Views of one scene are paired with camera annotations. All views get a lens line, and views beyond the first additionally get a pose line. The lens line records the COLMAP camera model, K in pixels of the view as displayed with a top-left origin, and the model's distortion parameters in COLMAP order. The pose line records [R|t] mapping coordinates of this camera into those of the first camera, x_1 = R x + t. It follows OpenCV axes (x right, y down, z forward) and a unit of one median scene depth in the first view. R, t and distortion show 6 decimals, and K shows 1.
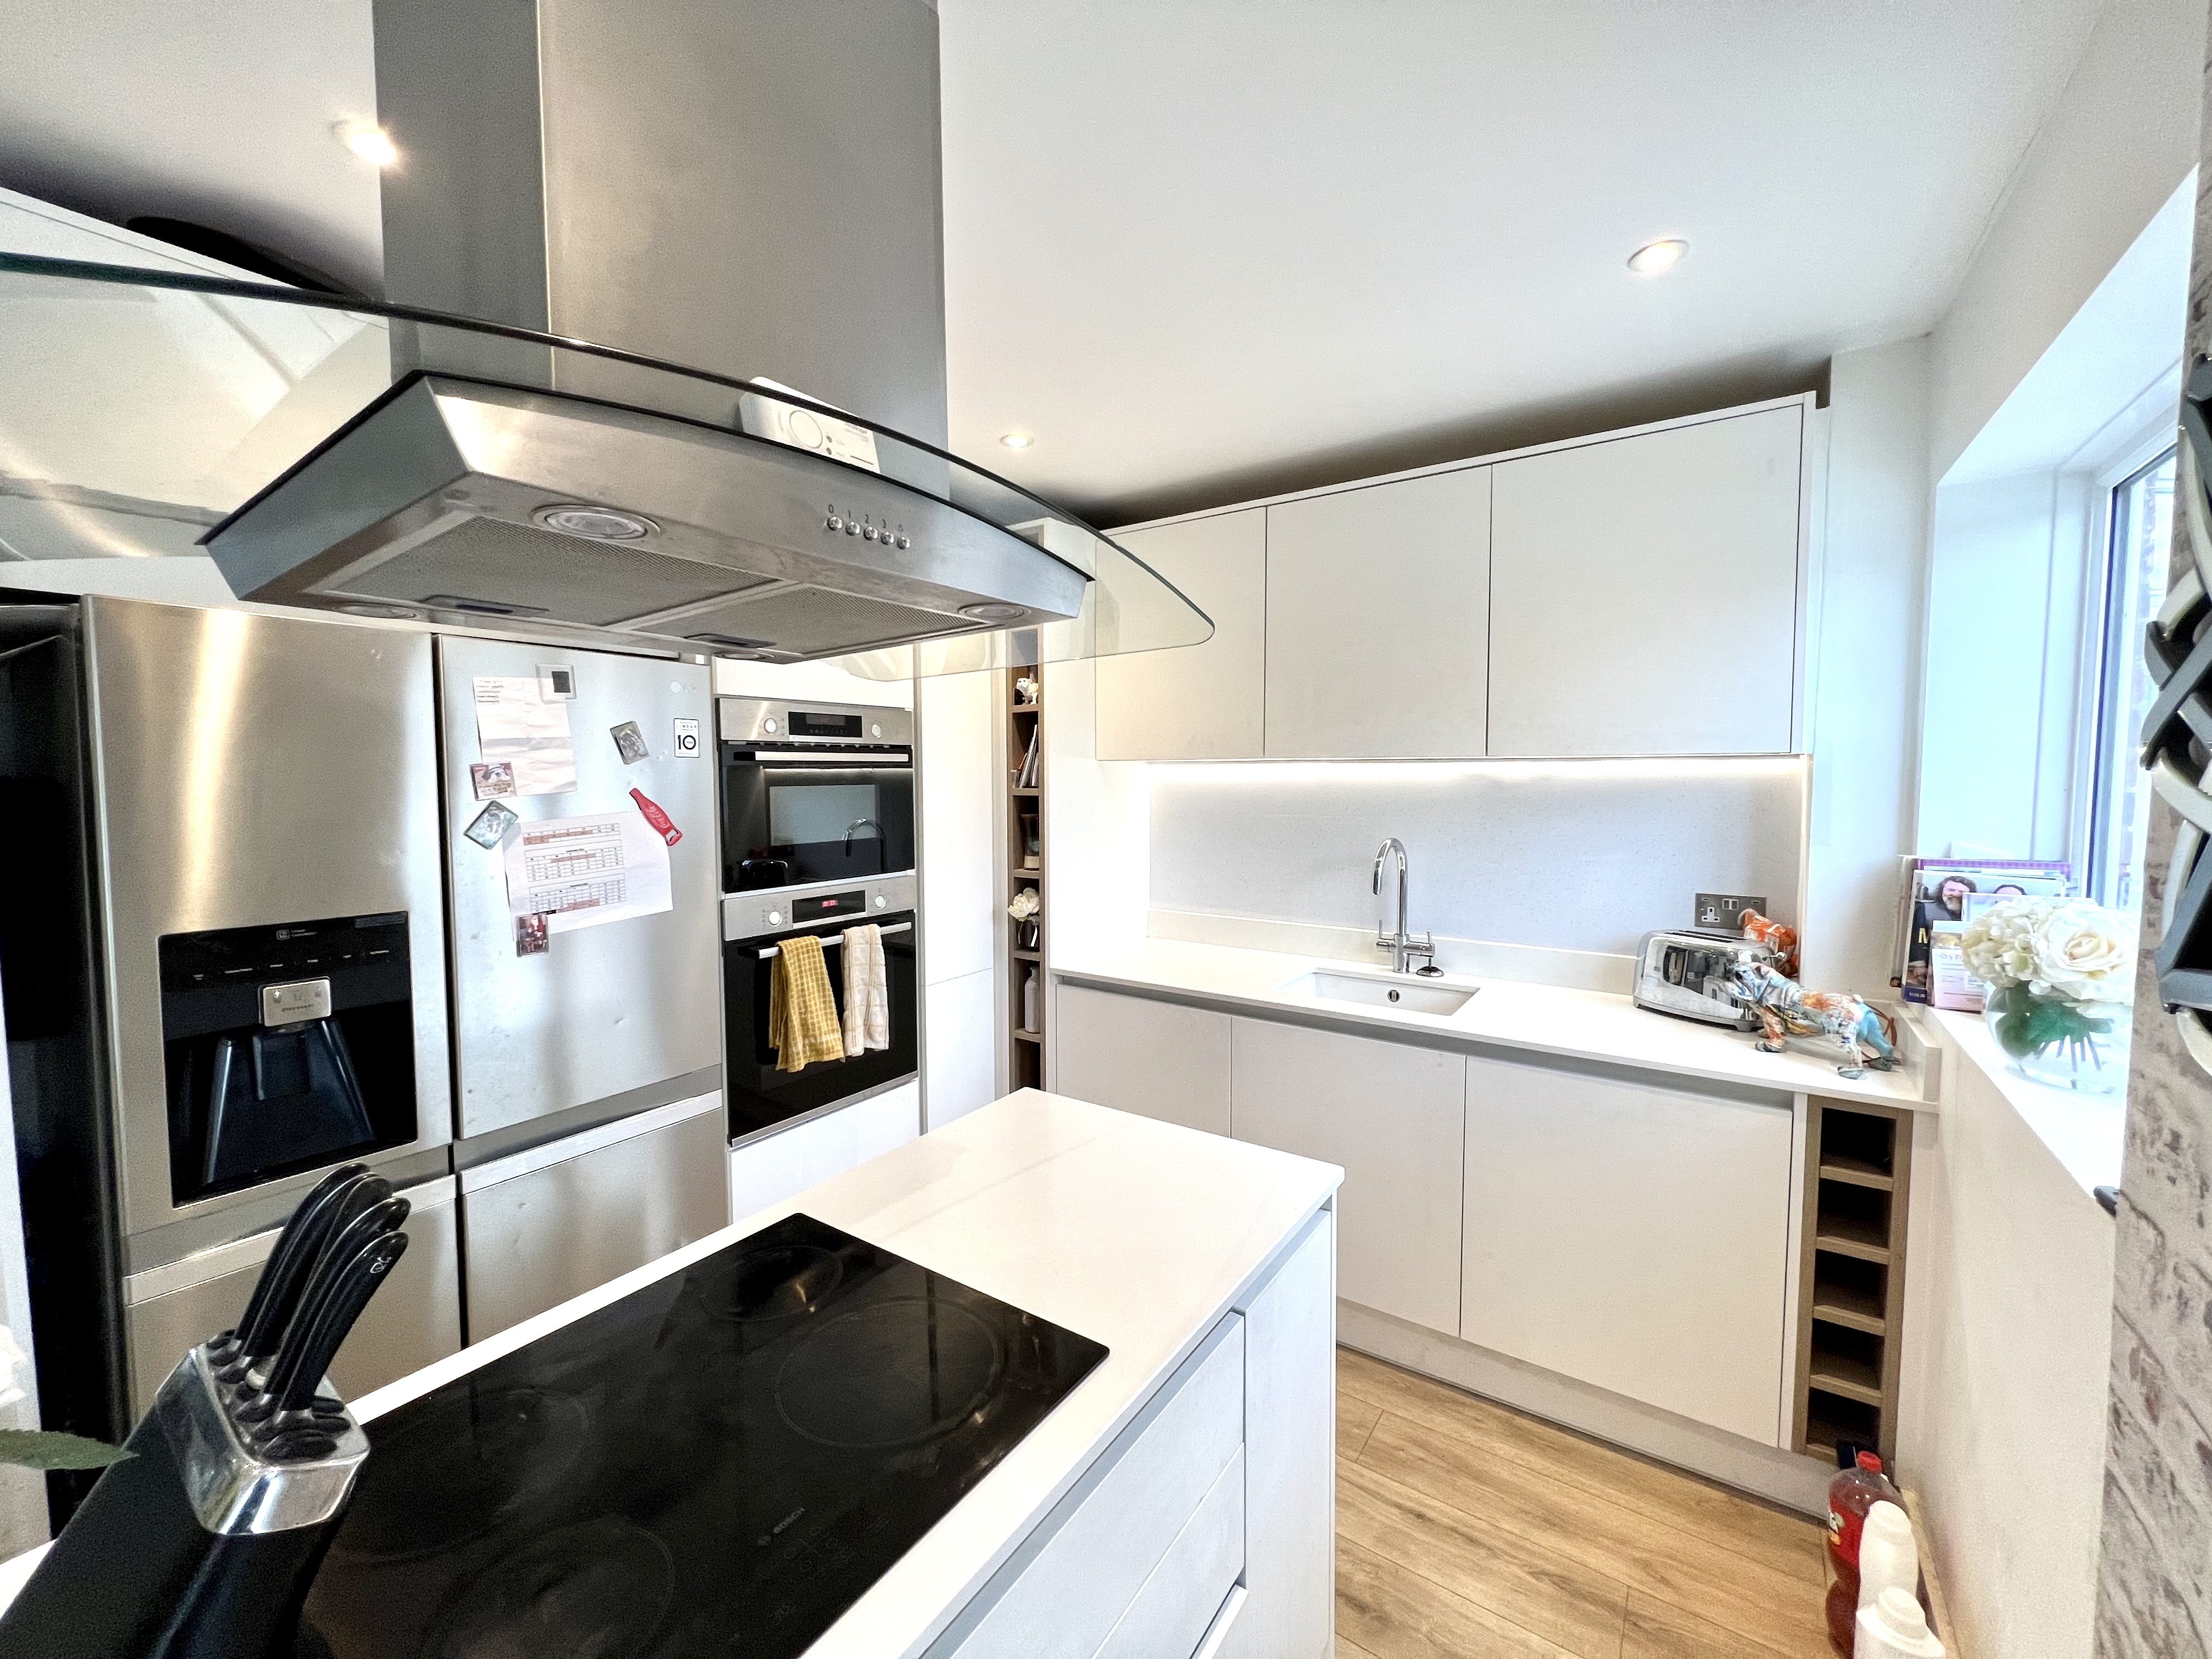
lens RADIAL K [[886.7, 0, 1102.0], [0, 886.7, 823.5], [0, 0, 1]] dist [-0.001853, 0.001089]
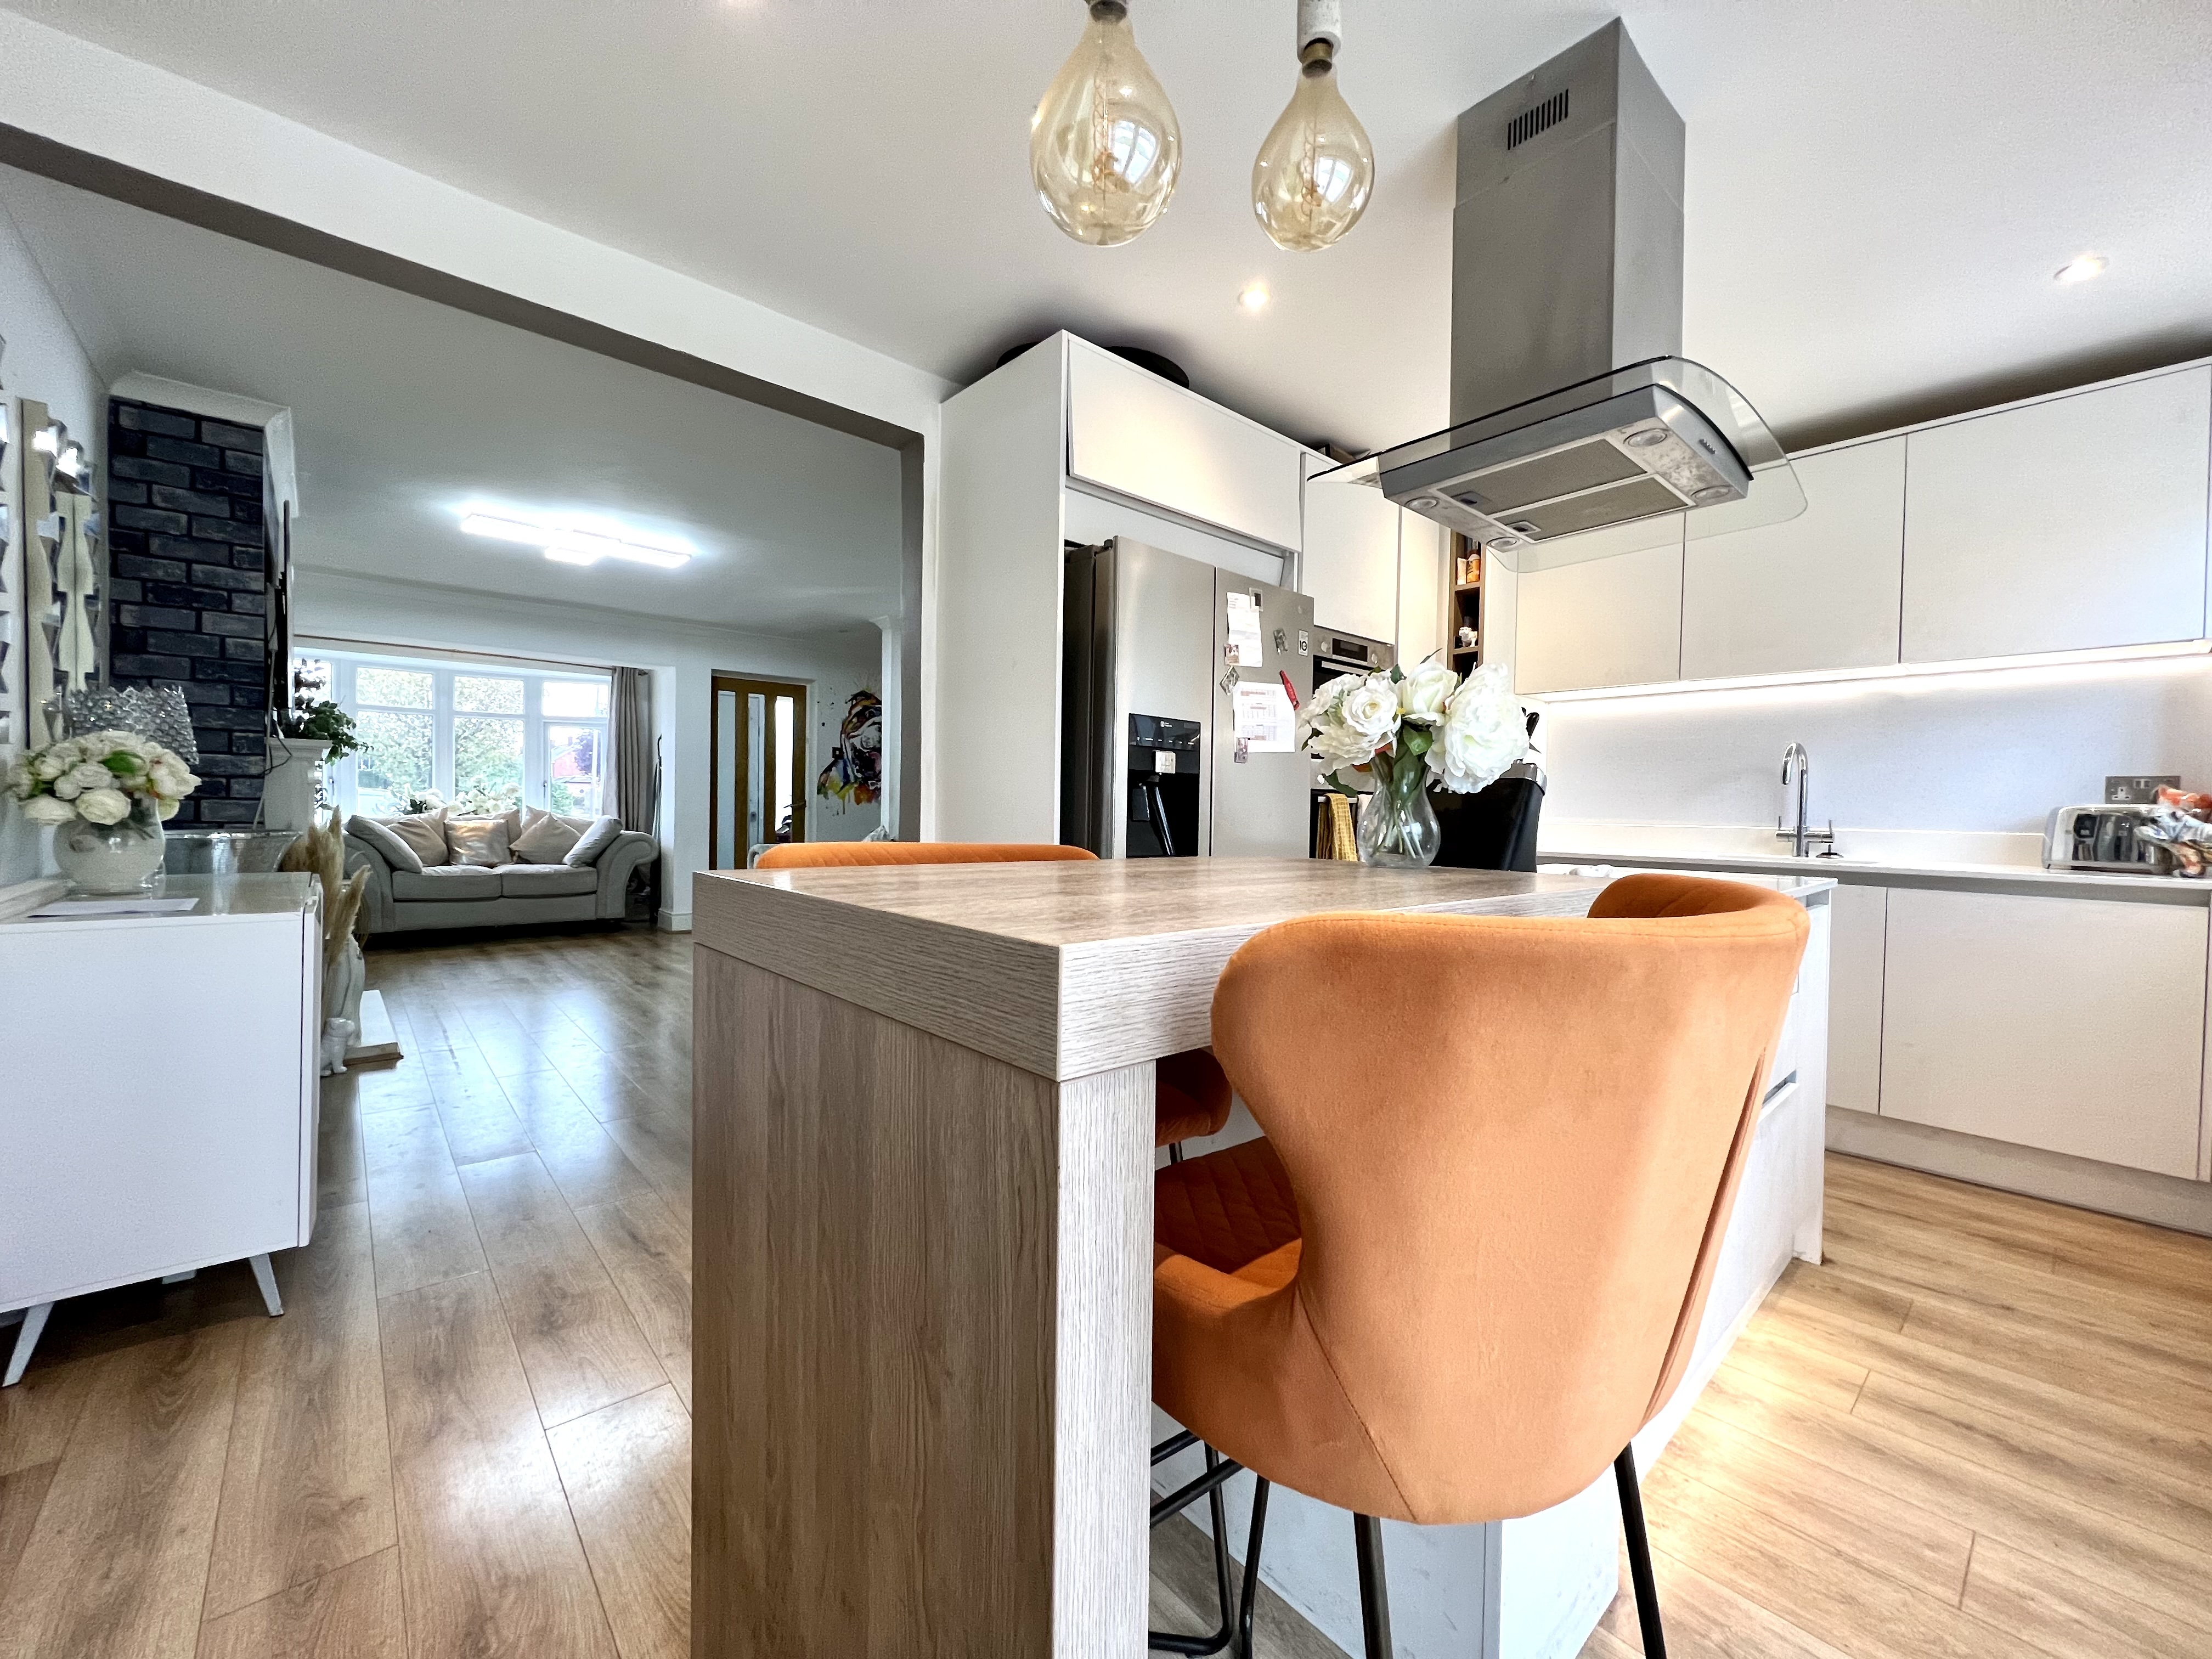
lens RADIAL K [[886.7, 0, 1102.0], [0, 886.7, 823.5], [0, 0, 1]] dist [-0.001853, 0.001089]
pose [[0.972366, 0.027936, -0.231786, -0.376998], [-0.037356, 0.998641, -0.036351, 0.244224], [0.230455, 0.044005, 0.972087, -0.483568]]
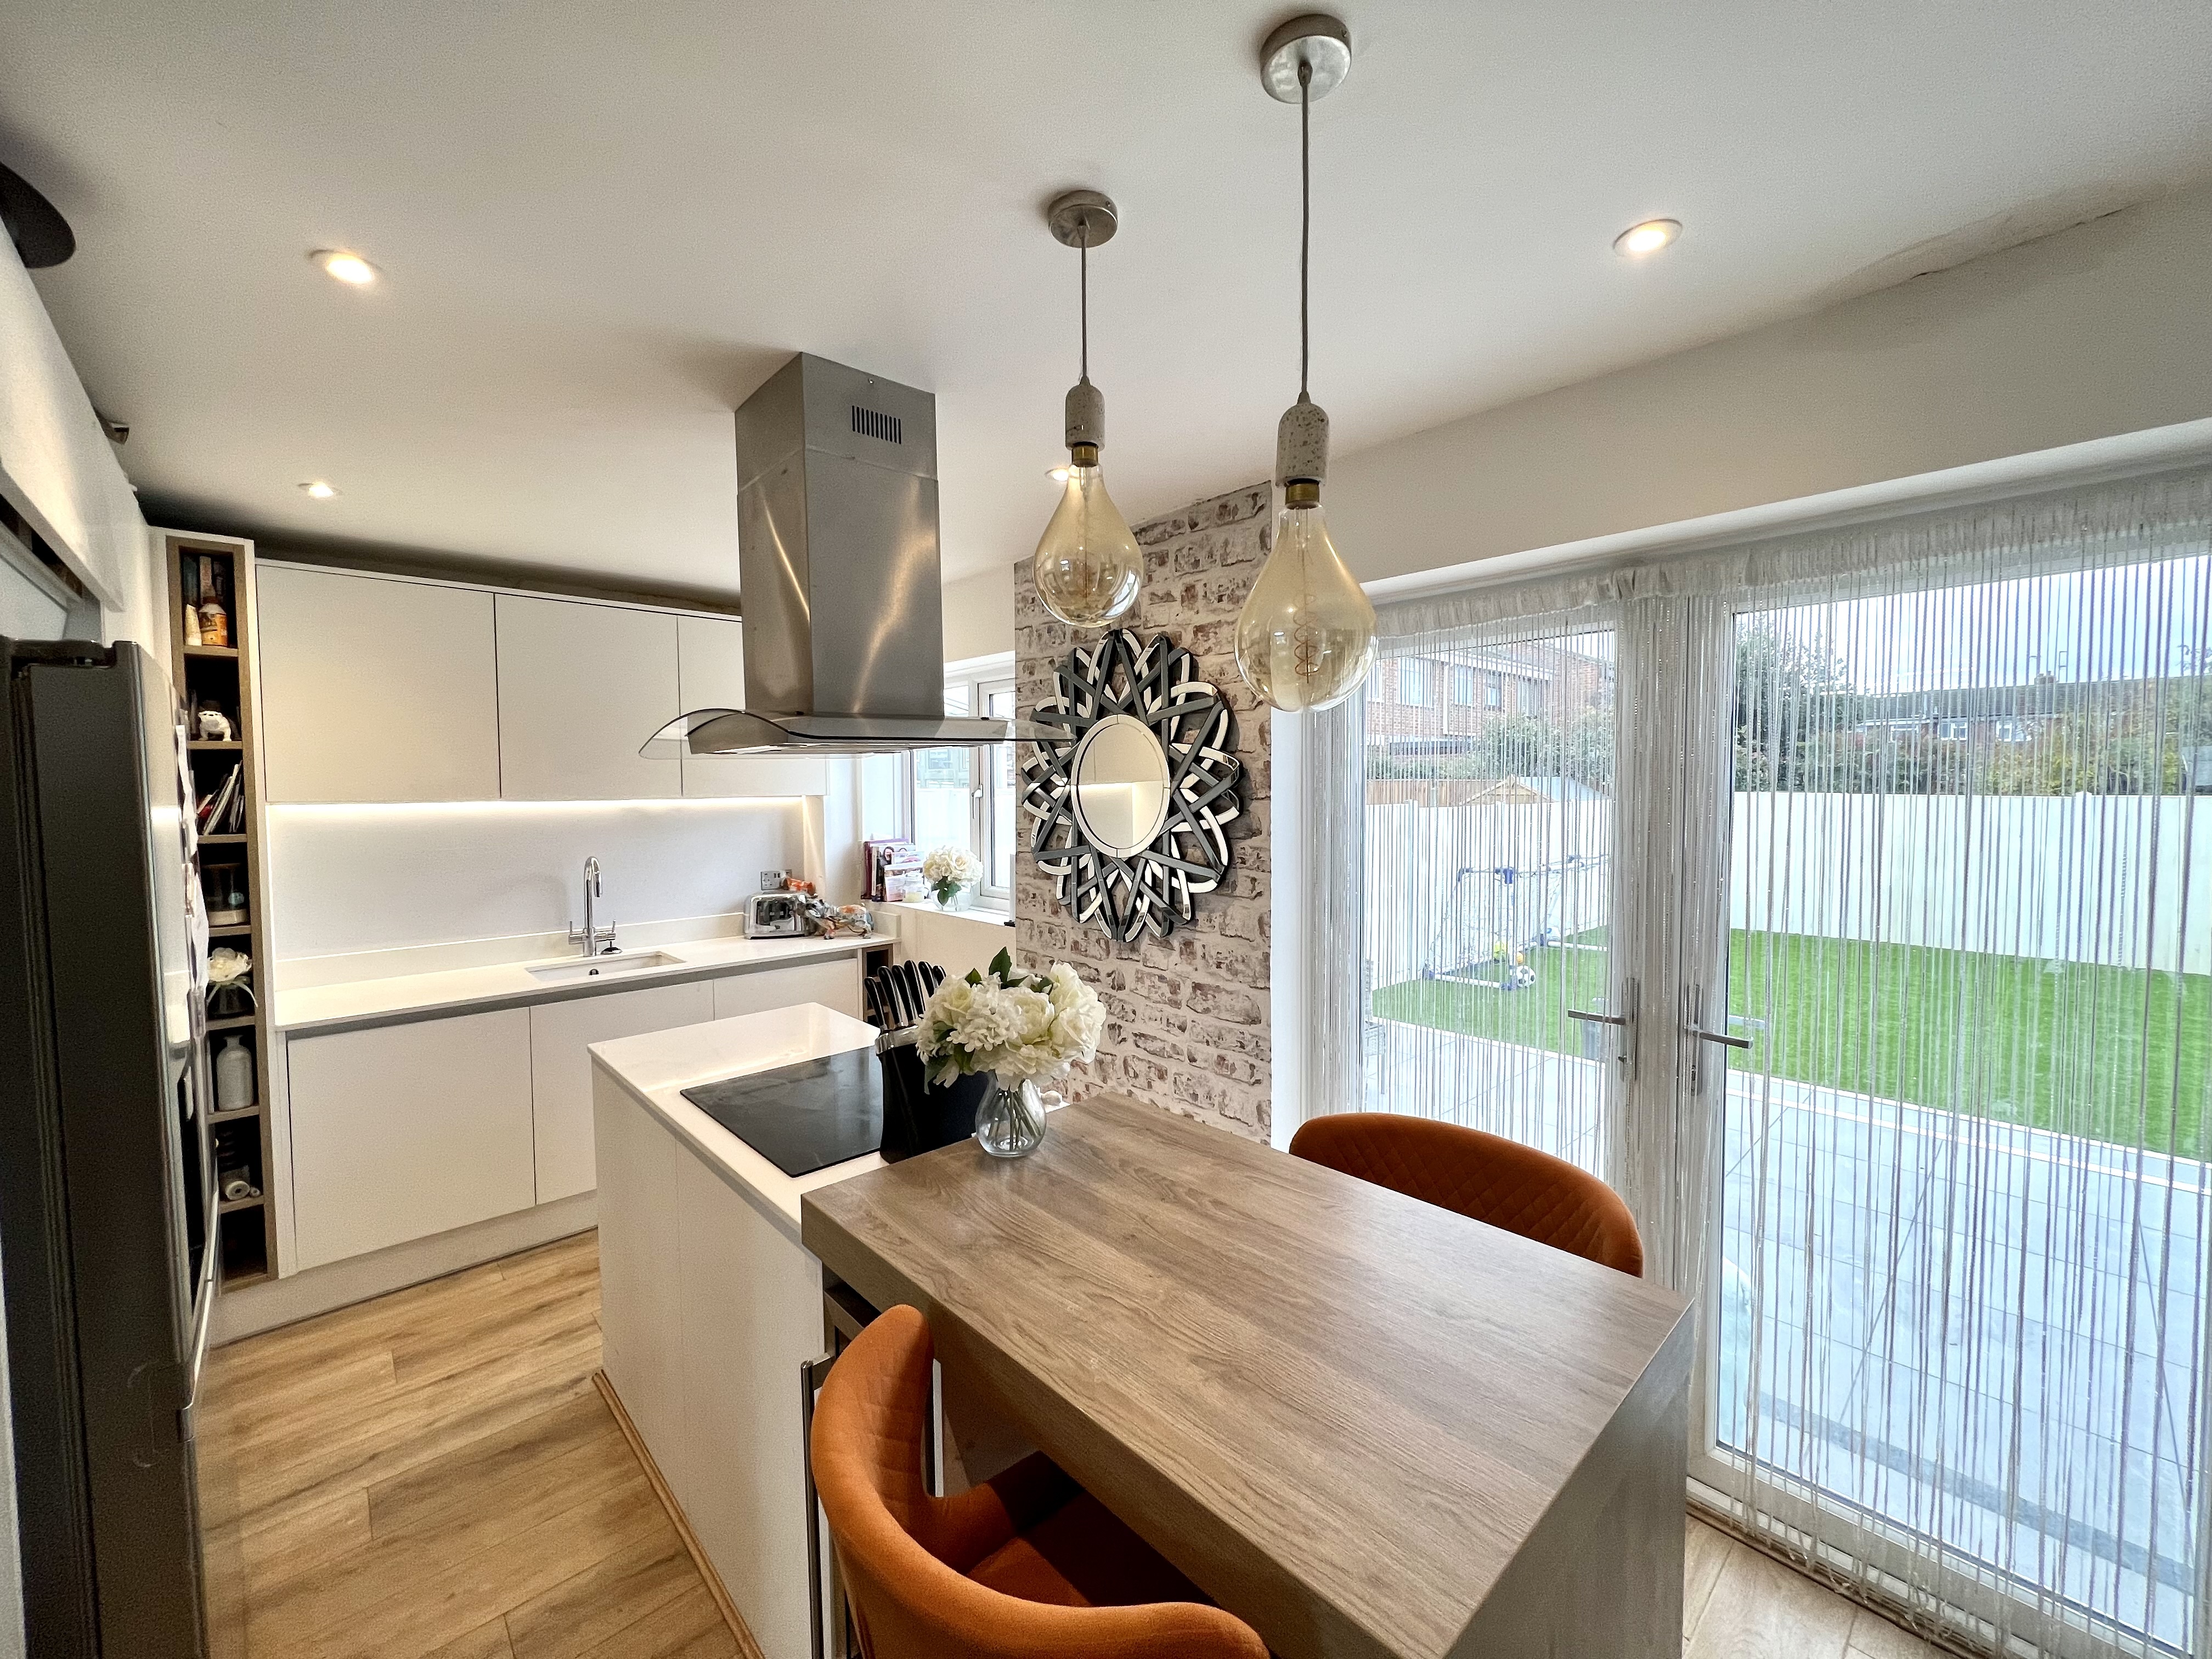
lens RADIAL K [[886.7, 0, 1102.0], [0, 886.7, 823.5], [0, 0, 1]] dist [-0.001853, 0.001089]
pose [[0.208874, -0.035541, 0.977297, -0.981738], [0.068106, 0.997442, 0.021718, -0.012800], [-0.975568, 0.062024, 0.210760, -0.068783]]
